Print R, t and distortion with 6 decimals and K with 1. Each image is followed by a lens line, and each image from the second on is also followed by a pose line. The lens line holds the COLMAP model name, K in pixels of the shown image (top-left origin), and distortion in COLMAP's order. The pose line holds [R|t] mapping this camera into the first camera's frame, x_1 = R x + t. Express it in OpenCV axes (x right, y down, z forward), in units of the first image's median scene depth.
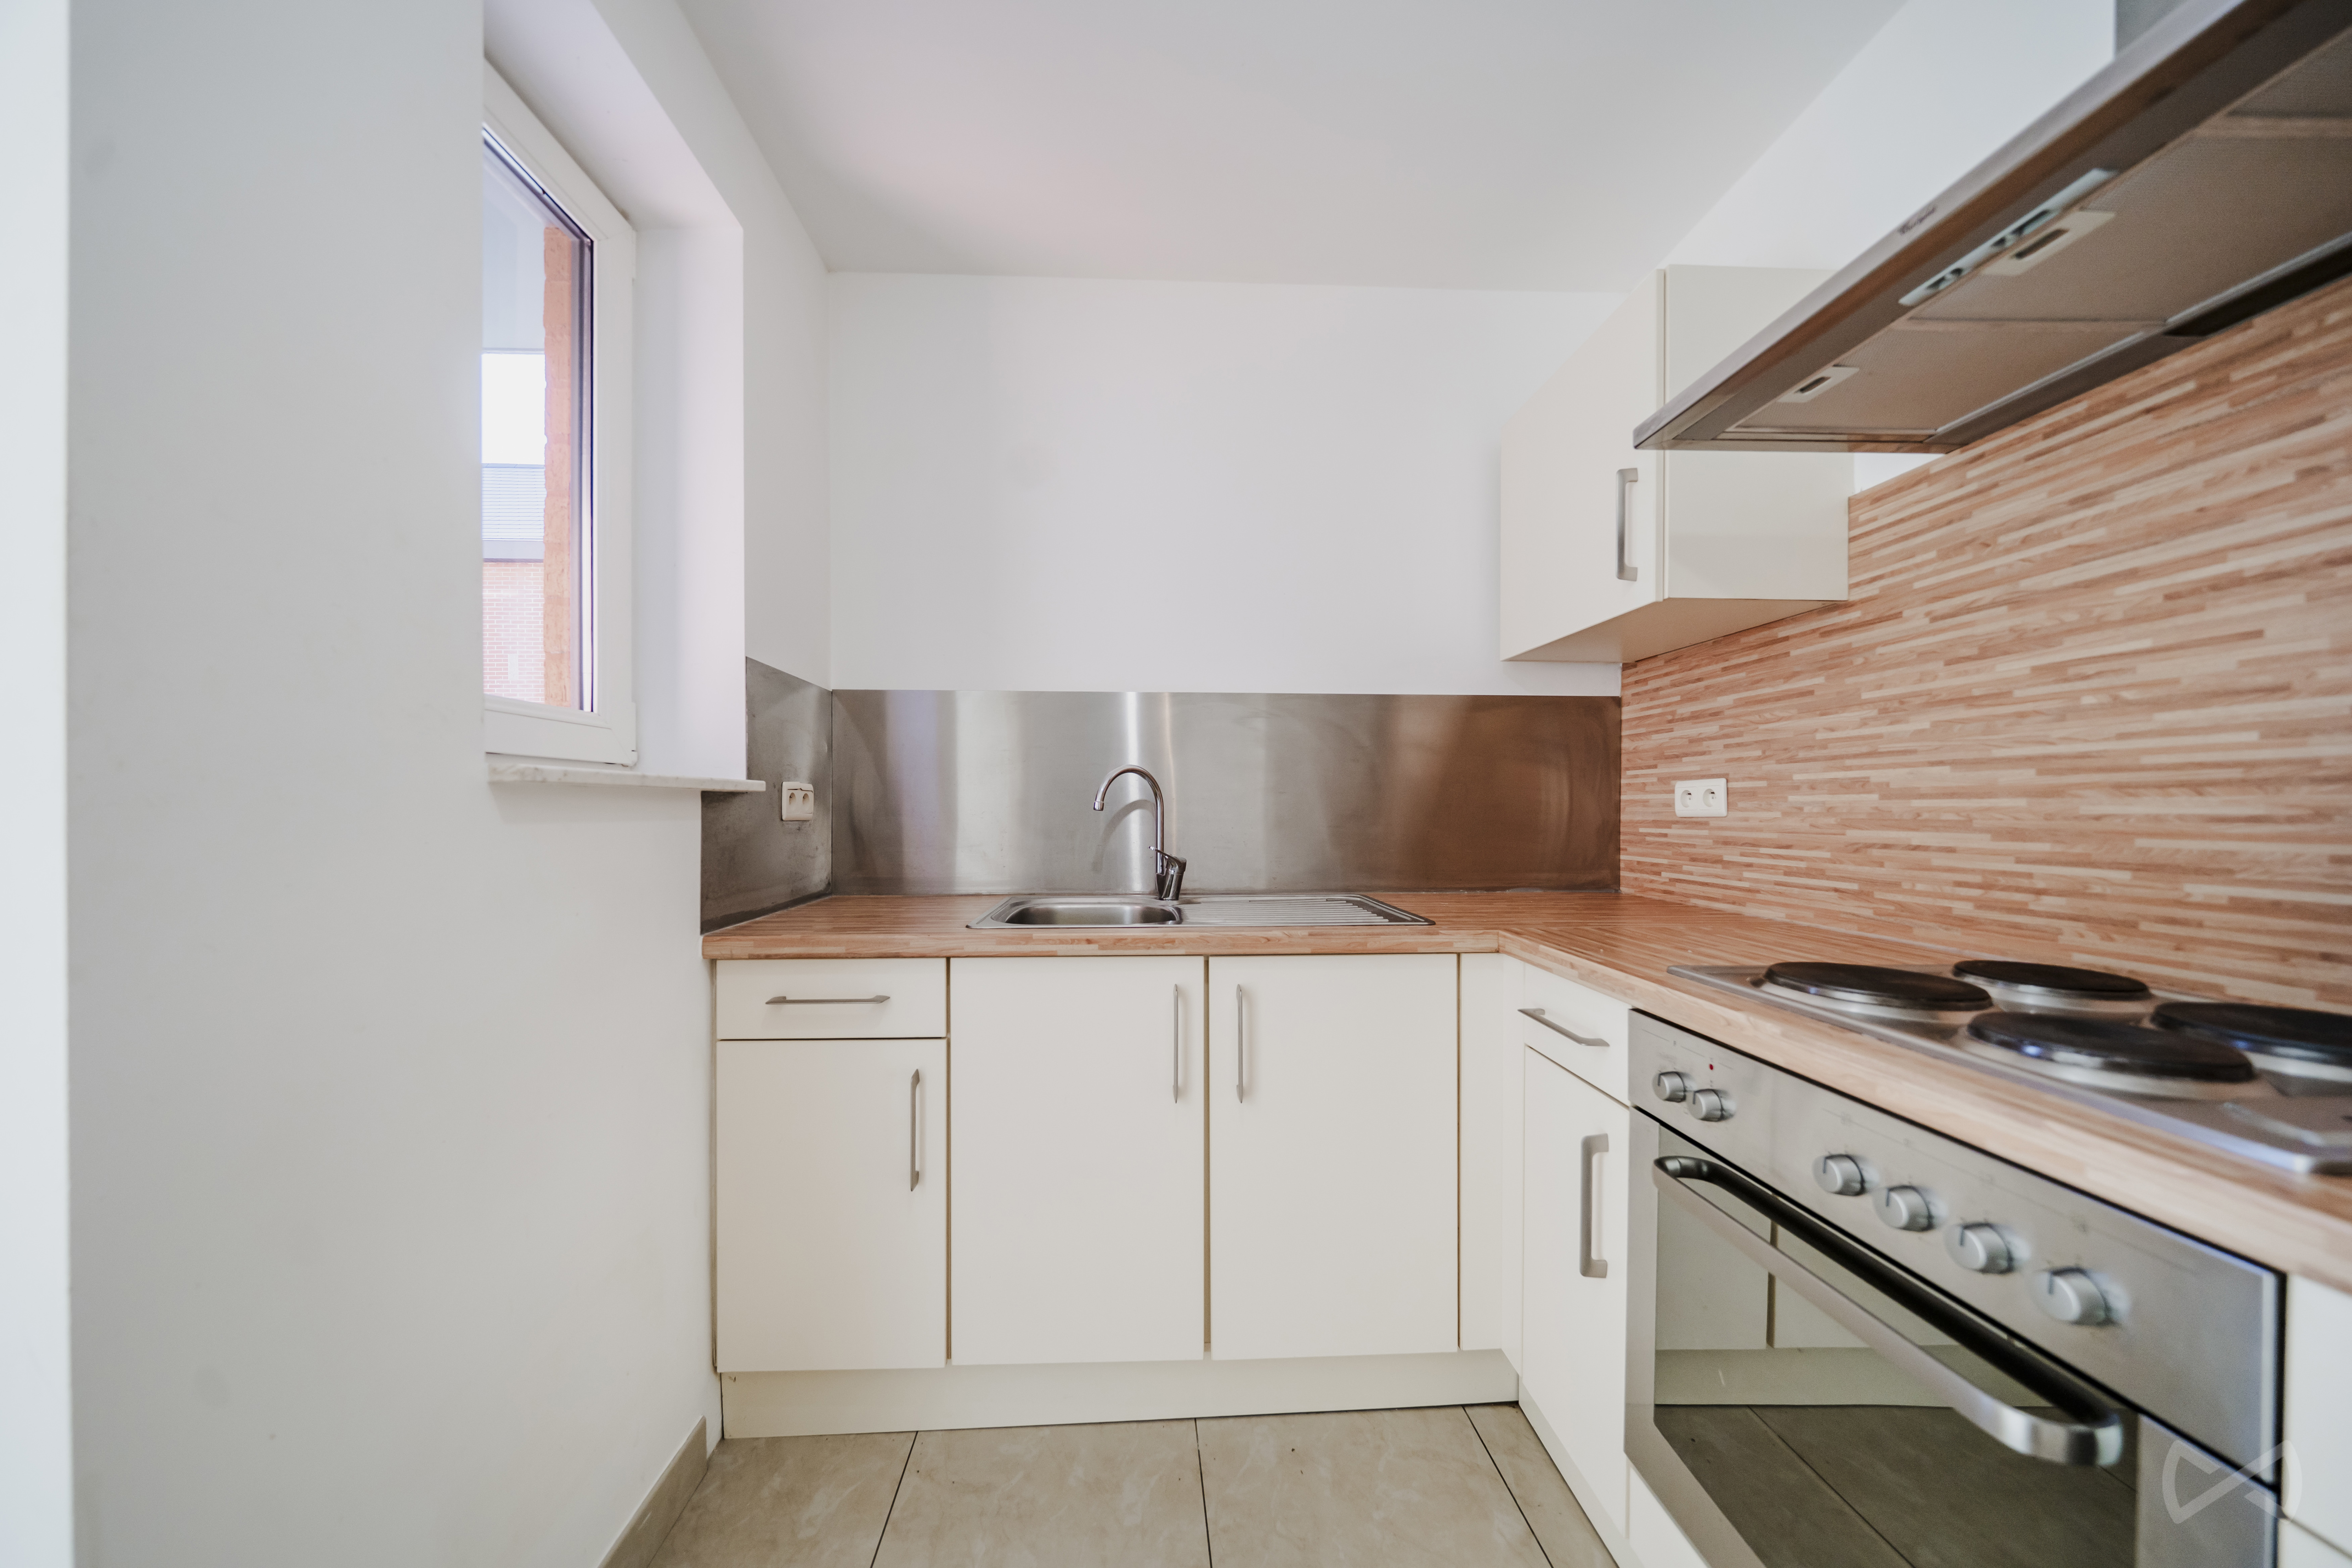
lens RADIAL K [[800.8, 0, 1153.9], [0, 800.8, 806.2], [0, 0, 1]] dist [-0.005427, -0.000001]
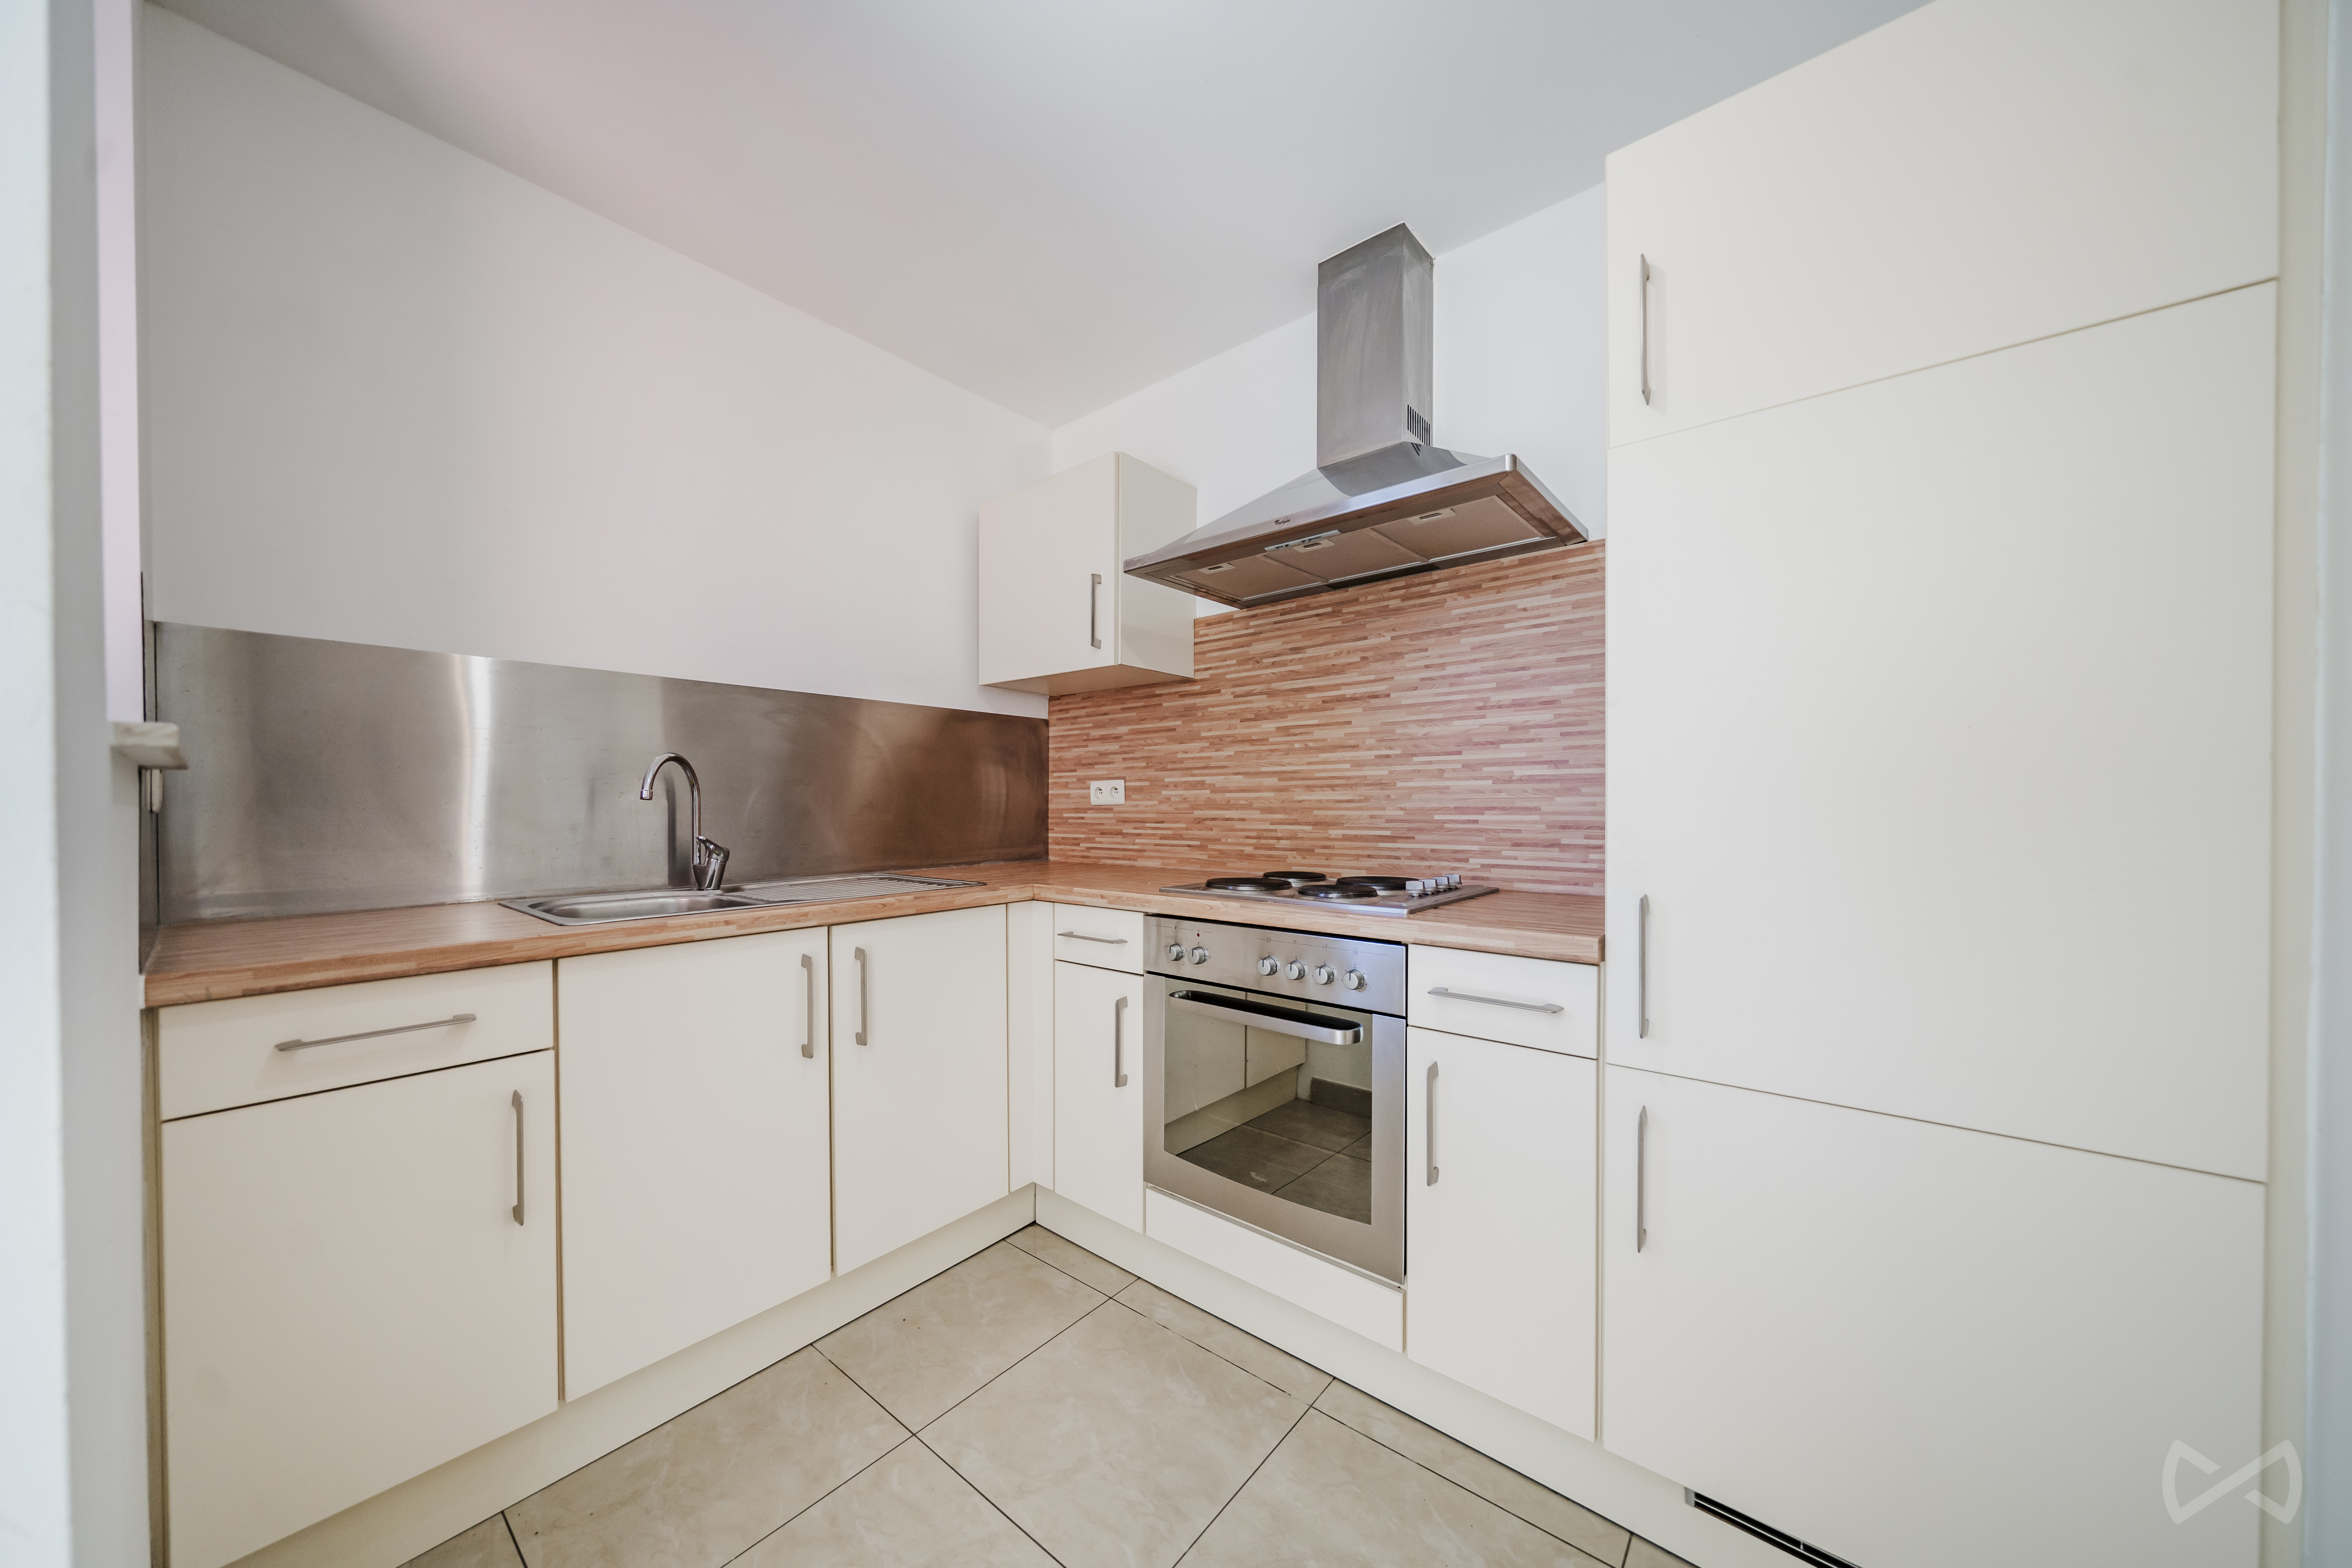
lens RADIAL K [[800.8, 0, 1153.9], [0, 800.8, 806.2], [0, 0, 1]] dist [-0.005427, -0.000001]
pose [[0.676385, -0.003553, 0.736539, -0.497228], [0.002440, 0.999994, 0.002583, 0.016258], [-0.736544, 0.000050, 0.676390, -0.120060]]
